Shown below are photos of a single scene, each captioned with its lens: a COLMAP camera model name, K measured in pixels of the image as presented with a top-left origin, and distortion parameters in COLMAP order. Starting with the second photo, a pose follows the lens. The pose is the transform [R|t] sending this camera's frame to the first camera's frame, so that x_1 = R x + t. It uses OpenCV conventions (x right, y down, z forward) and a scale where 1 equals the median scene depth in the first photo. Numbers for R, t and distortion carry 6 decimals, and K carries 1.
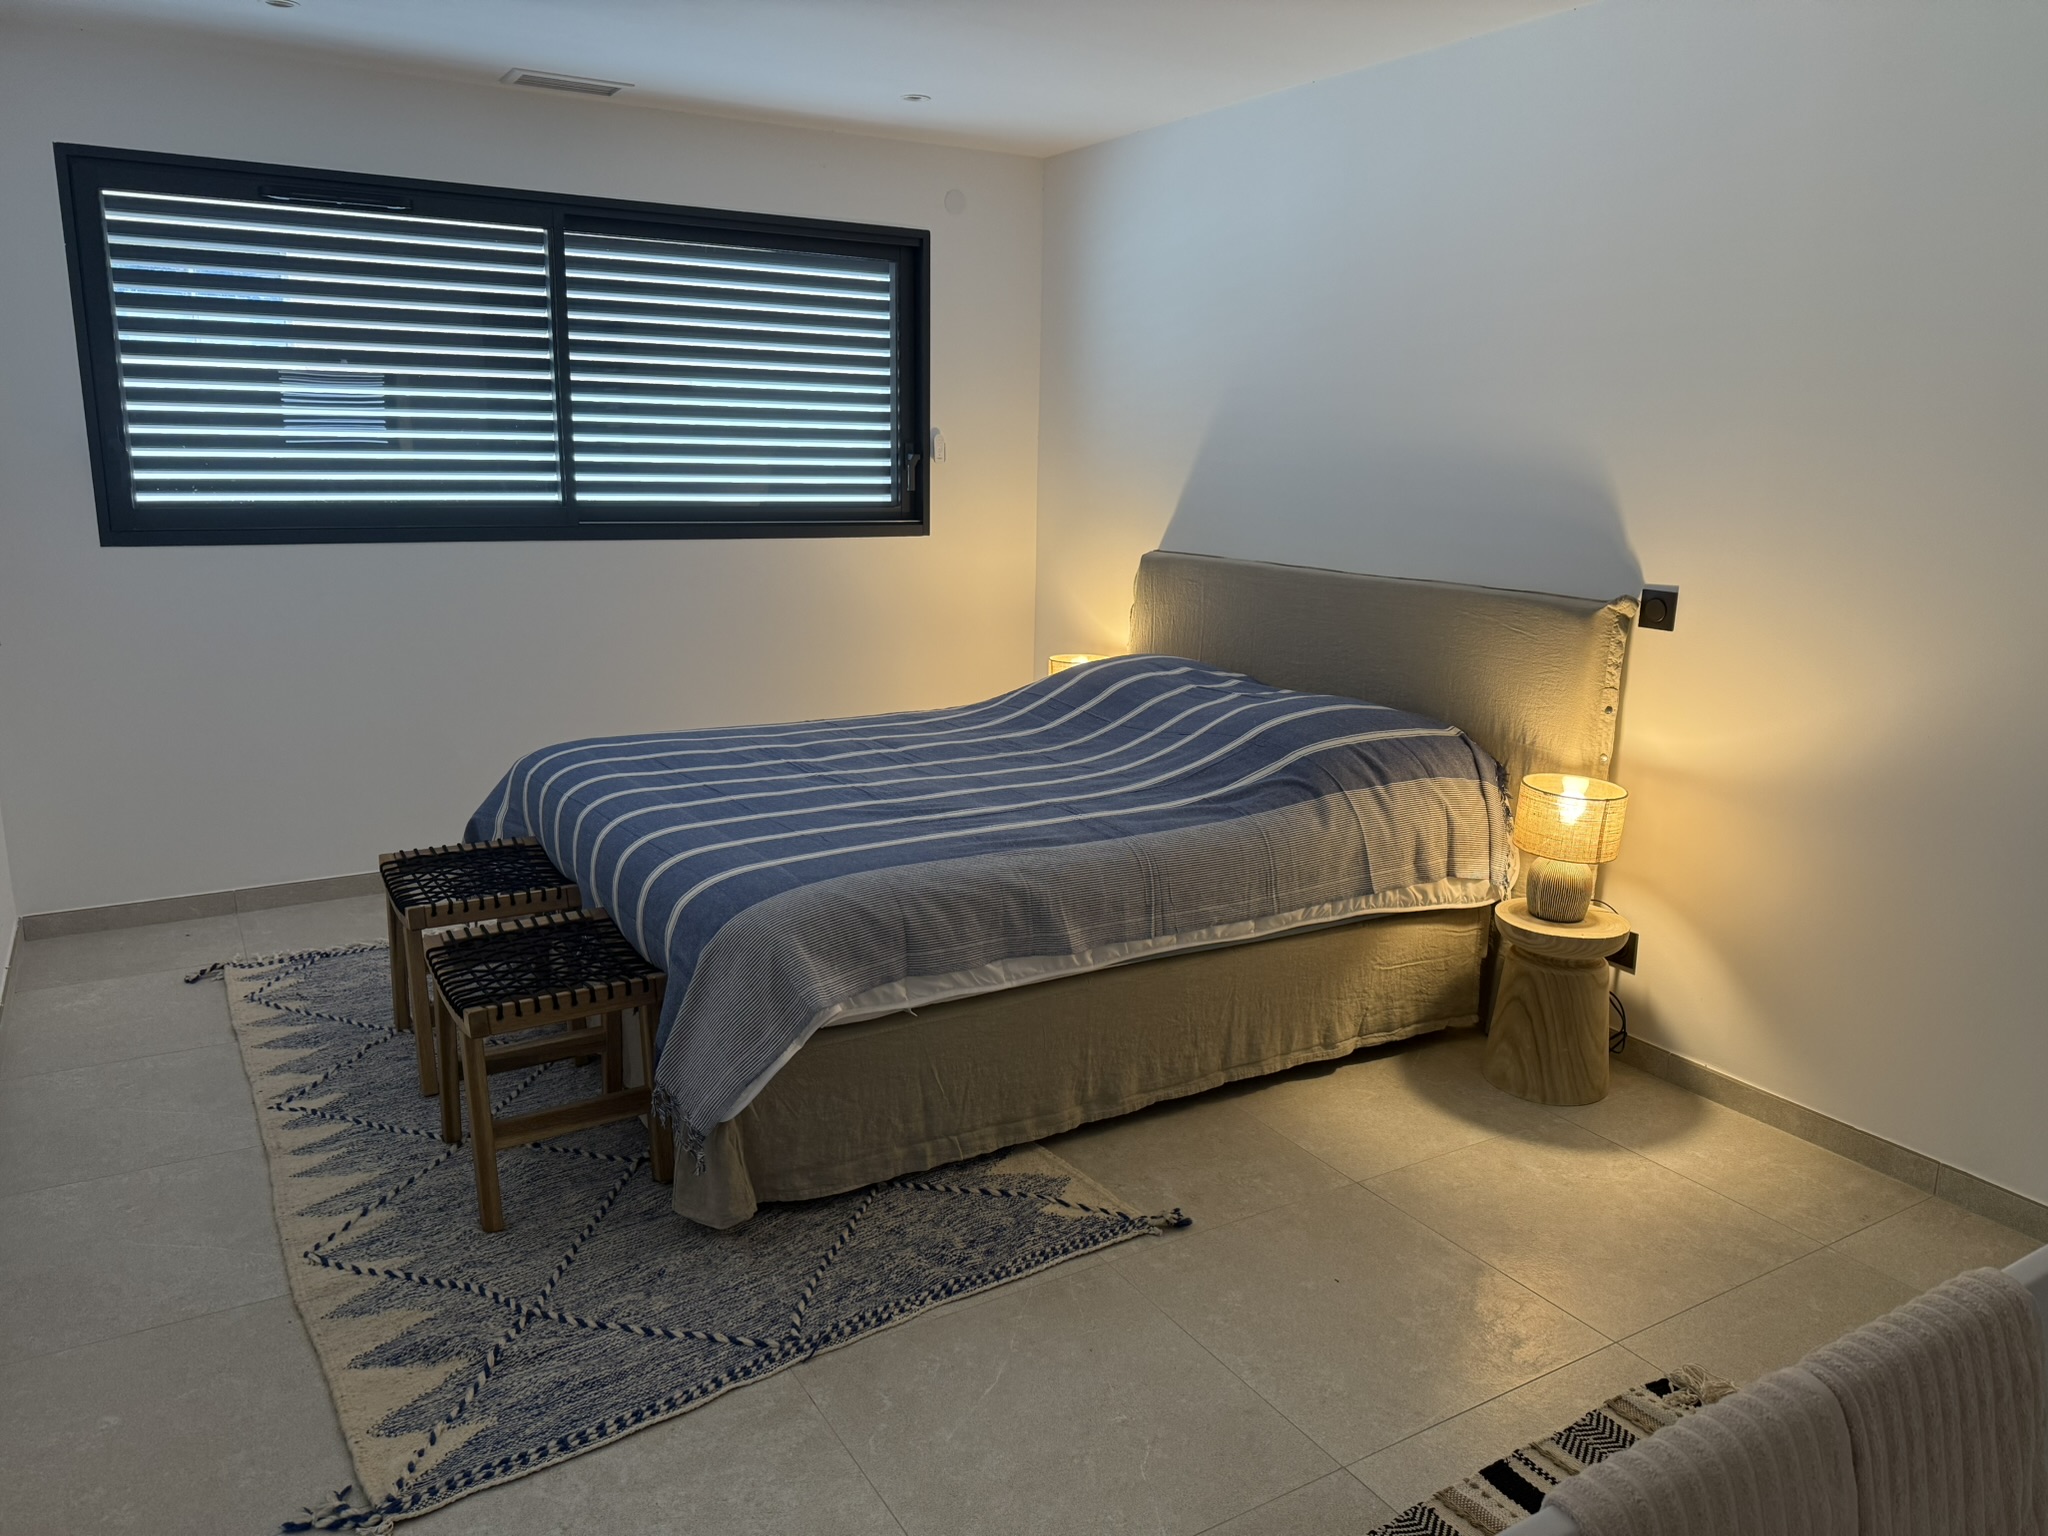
lens RADIAL K [[1425.6, 0, 1018.5], [0, 1425.6, 782.0], [0, 0, 1]] dist [0.067503, -0.069017]
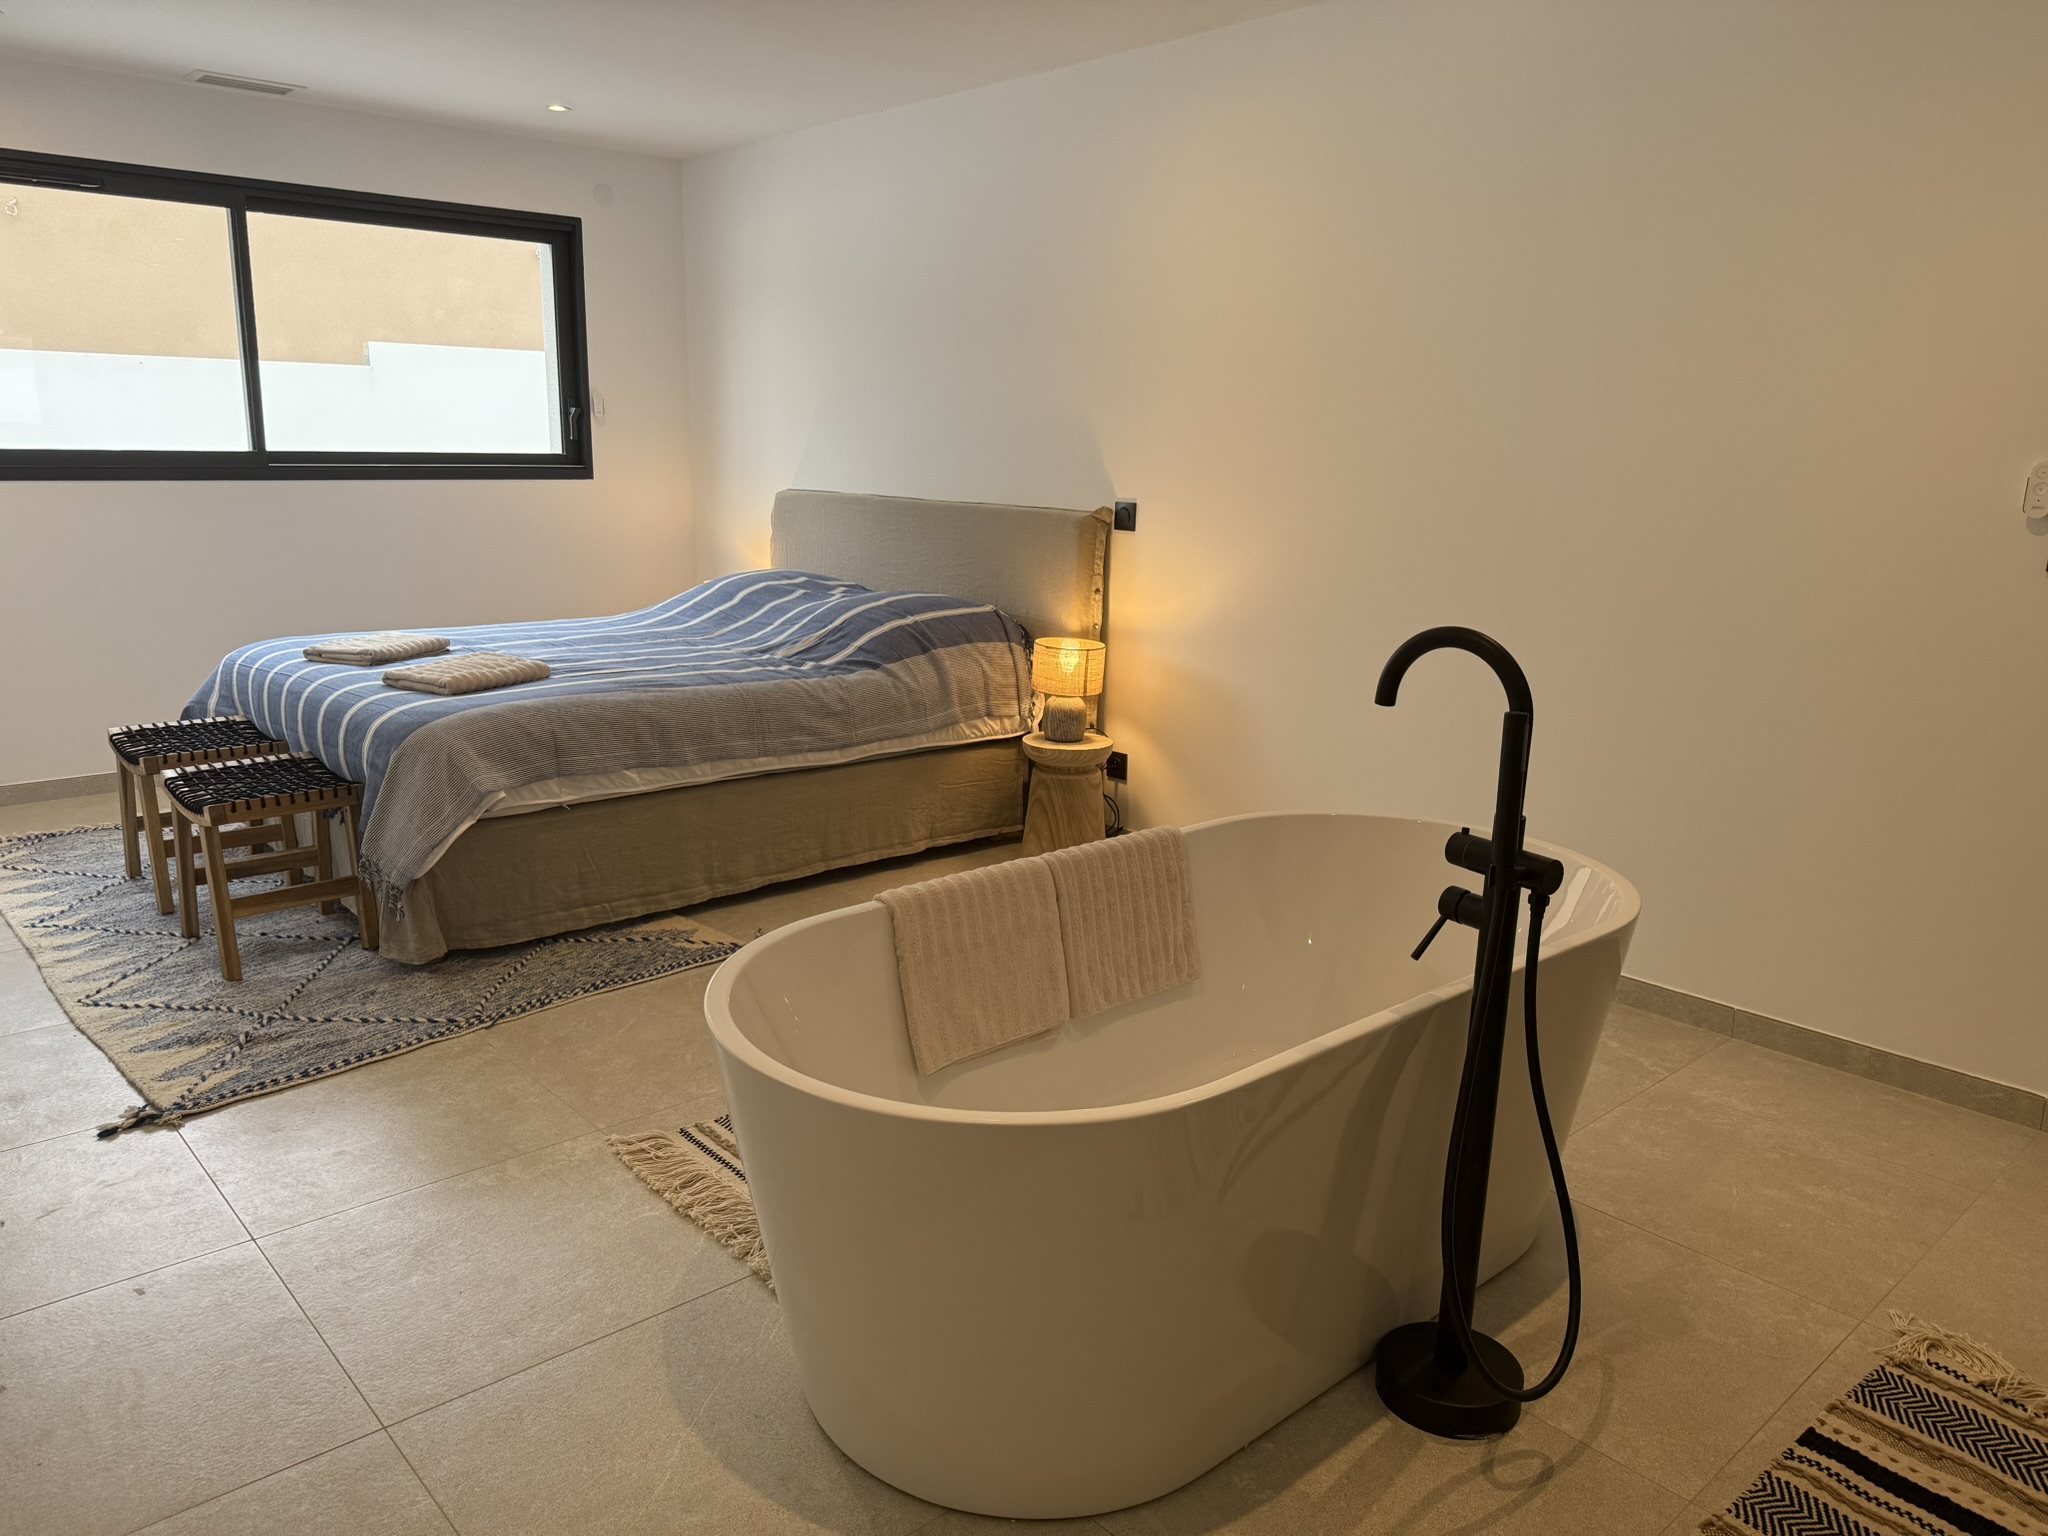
lens RADIAL K [[1425.6, 0, 1041.7], [0, 1425.6, 783.1], [0, 0, 1]] dist [0.067503, -0.069017]
pose [[0.979824, -0.047383, 0.194165, 0.097009], [0.045789, 0.998871, 0.012694, 0.132838], [-0.194547, -0.003547, 0.980887, -0.386459]]
